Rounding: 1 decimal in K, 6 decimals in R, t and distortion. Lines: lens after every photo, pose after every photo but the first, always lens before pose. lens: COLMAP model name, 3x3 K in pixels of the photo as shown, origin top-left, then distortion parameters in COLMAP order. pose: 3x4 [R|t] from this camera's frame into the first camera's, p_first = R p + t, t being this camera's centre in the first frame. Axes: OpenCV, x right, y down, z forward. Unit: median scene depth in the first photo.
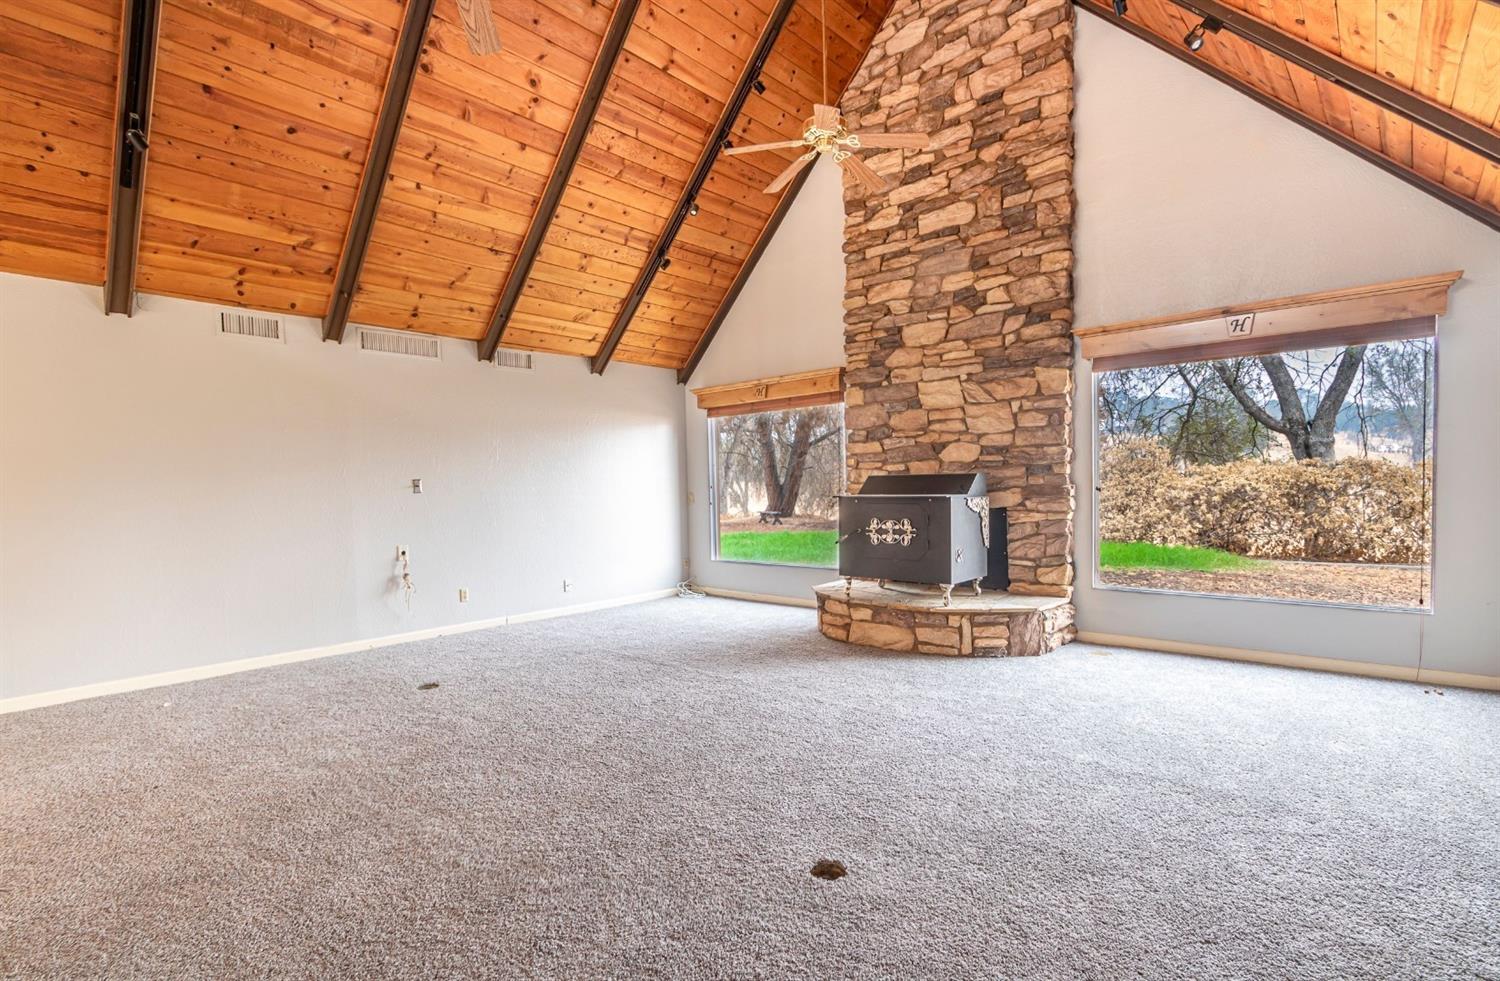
lens RADIAL K [[699.6, 0, 751.3], [0, 699.6, 510.4], [0, 0, 1]] dist [0.001463, 0.000747]
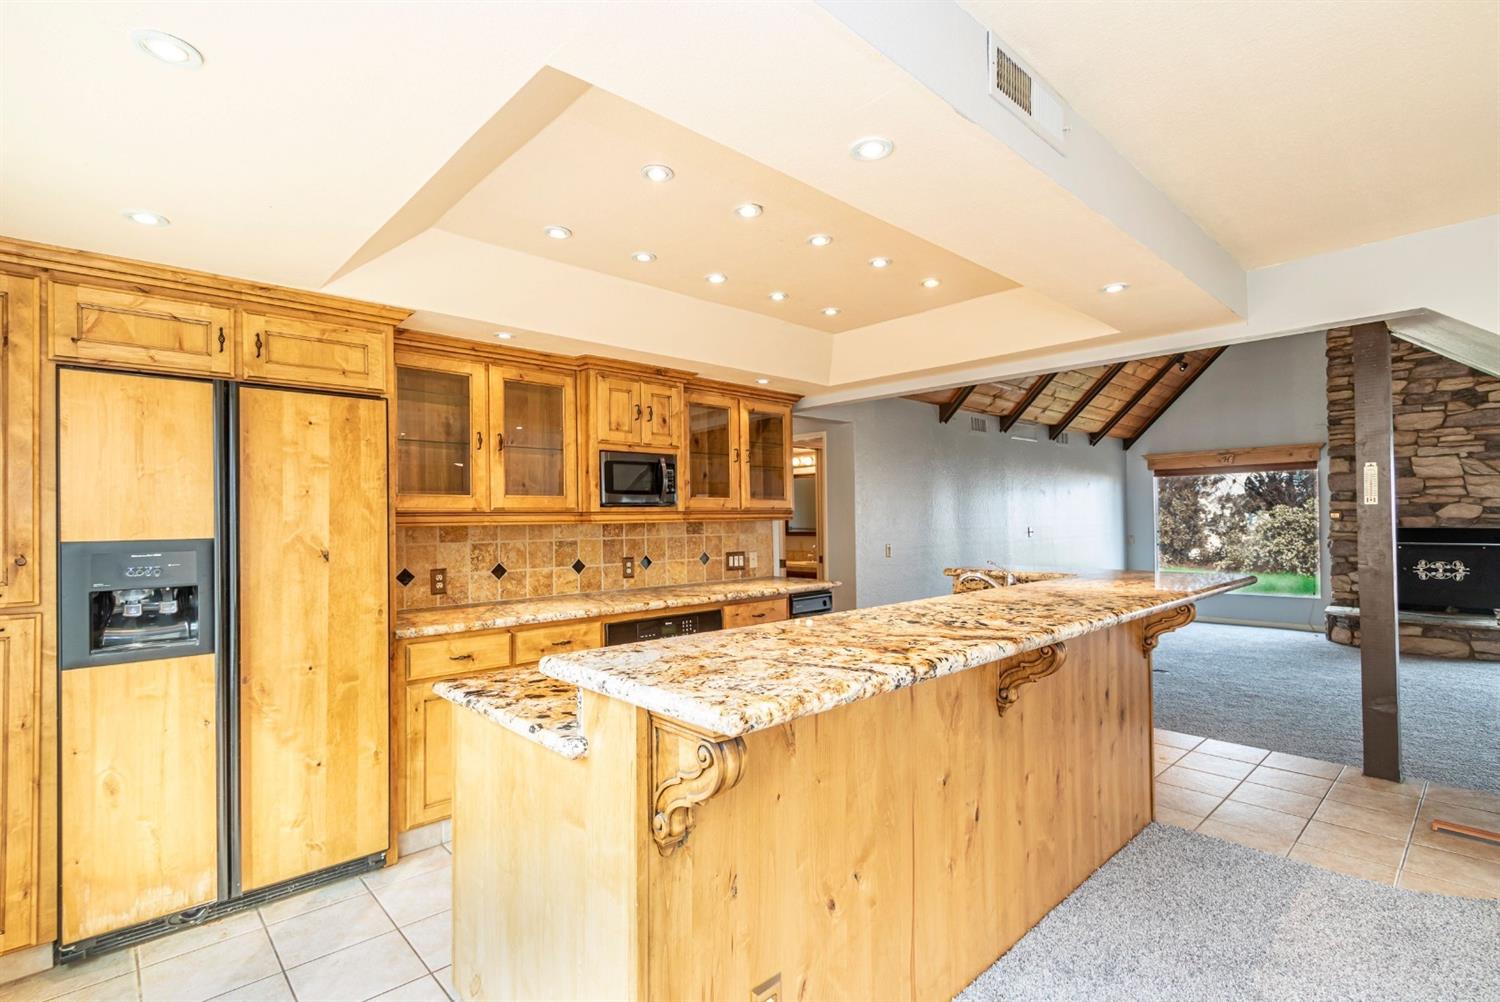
lens RADIAL K [[704.9, 0, 764.8], [0, 704.9, 511.4], [0, 0, 1]] dist [0.007863, -0.001829]
pose [[0.997424, 0.007158, -0.071370, -0.914303], [-0.010468, 0.998882, -0.046108, -0.006172], [0.070960, 0.046736, 0.996384, -0.430400]]
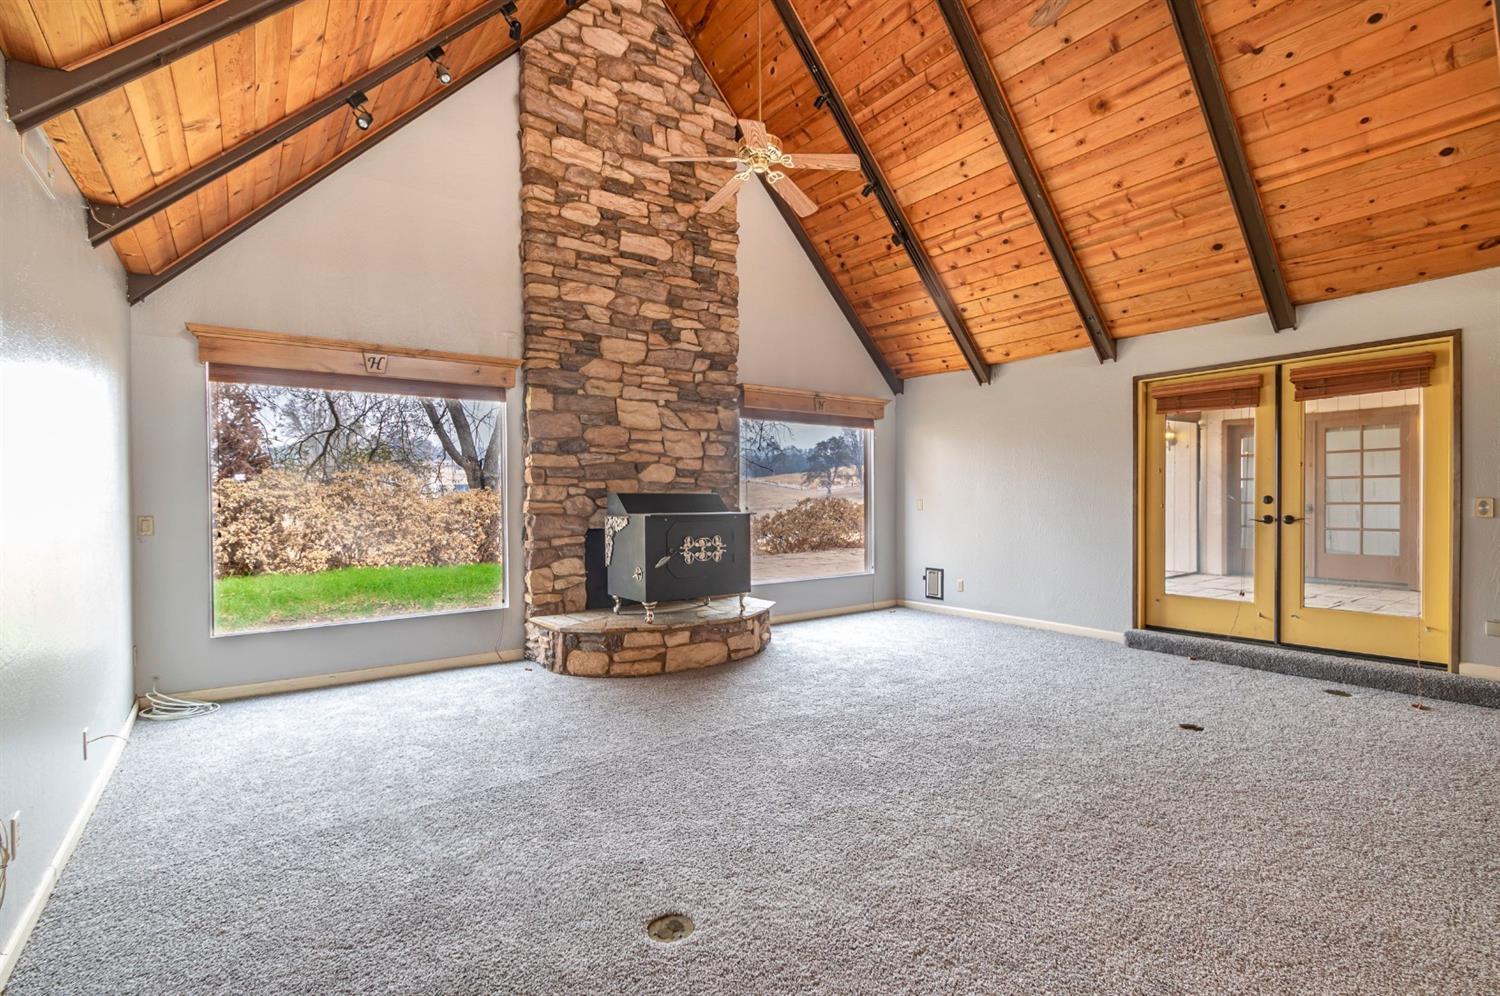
lens RADIAL K [[704.9, 0, 744.3], [0, 704.9, 505.1], [0, 0, 1]] dist [0.007863, -0.001829]
pose [[0.215733, 0.010469, 0.976396, -0.698279], [0.039473, 0.999032, -0.019433, -0.009636], [-0.975654, 0.042734, 0.215111, 0.645018]]
